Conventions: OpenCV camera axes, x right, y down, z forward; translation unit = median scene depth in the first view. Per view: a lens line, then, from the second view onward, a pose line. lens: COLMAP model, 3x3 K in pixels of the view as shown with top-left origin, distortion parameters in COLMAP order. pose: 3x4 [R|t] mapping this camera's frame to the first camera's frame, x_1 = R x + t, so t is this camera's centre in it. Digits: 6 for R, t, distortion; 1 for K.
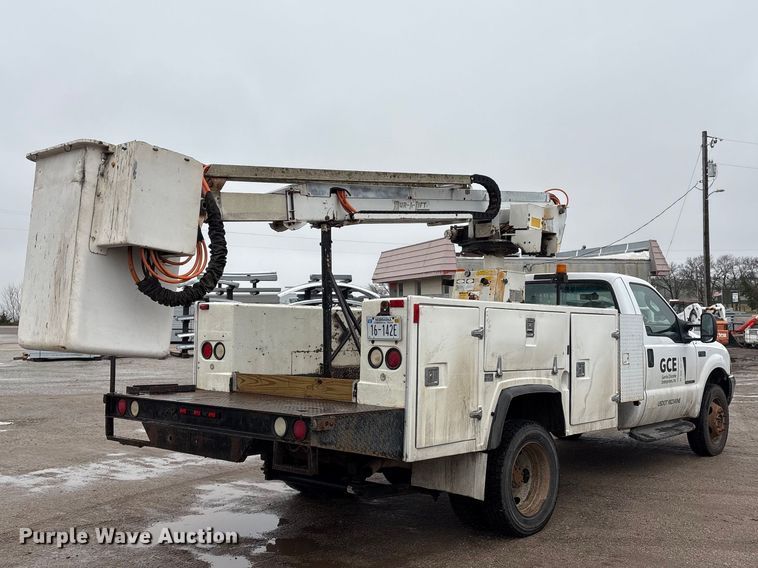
lens RADIAL K [[791.7, 0, 390.3], [0, 791.7, 283.0], [0, 0, 1]] dist [0.219216, -0.764171]
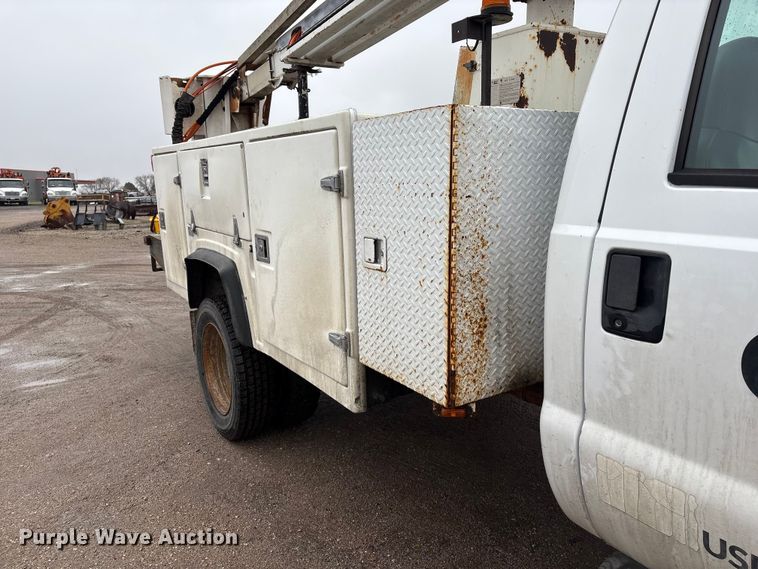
lens RADIAL K [[566.3, 0, 378.5], [0, 566.3, 289.9], [0, 0, 1]] dist [0.082763, -0.108127]
pose [[-0.266798, 0.187057, -0.945425, 0.671202], [0.072067, 0.982109, 0.173978, 0.086423], [0.961054, -0.021717, -0.275505, 1.357421]]
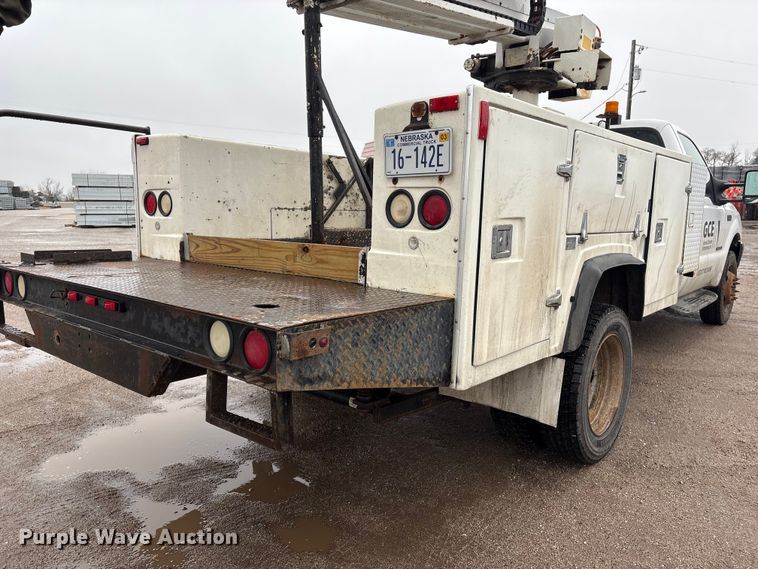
lens RADIAL K [[566.3, 0, 378.5], [0, 566.3, 289.9], [0, 0, 1]] dist [0.082763, -0.108127]
pose [[0.999833, 0.003360, 0.017987, -0.037783], [-0.006850, 0.980251, 0.197641, 0.065096], [-0.016968, -0.197731, 0.980109, 0.541379]]
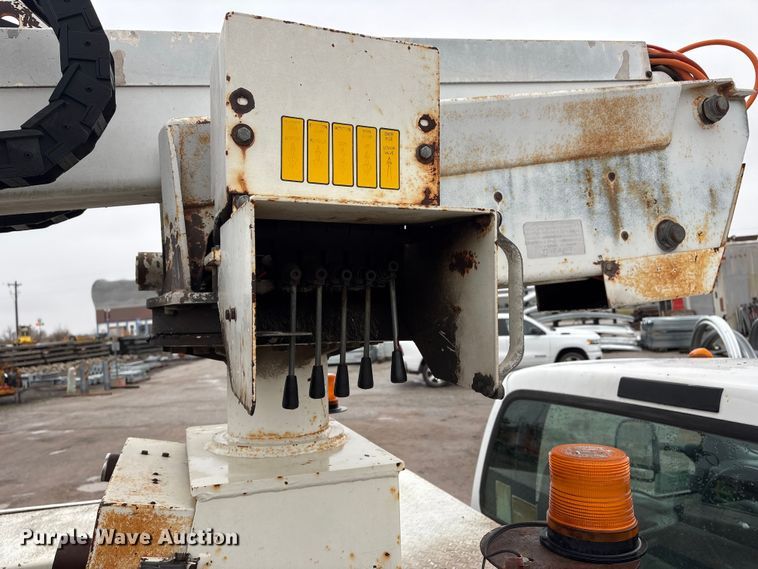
lens RADIAL K [[574.1, 0, 380.9], [0, 574.1, 279.4], [0, 0, 1]] dist [0.044324, -0.001029]
pose [[0.878581, -0.076992, -0.471347, 0.308365], [0.078004, 0.996801, -0.017424, -0.068223], [0.471181, -0.021458, 0.881776, 1.205589]]
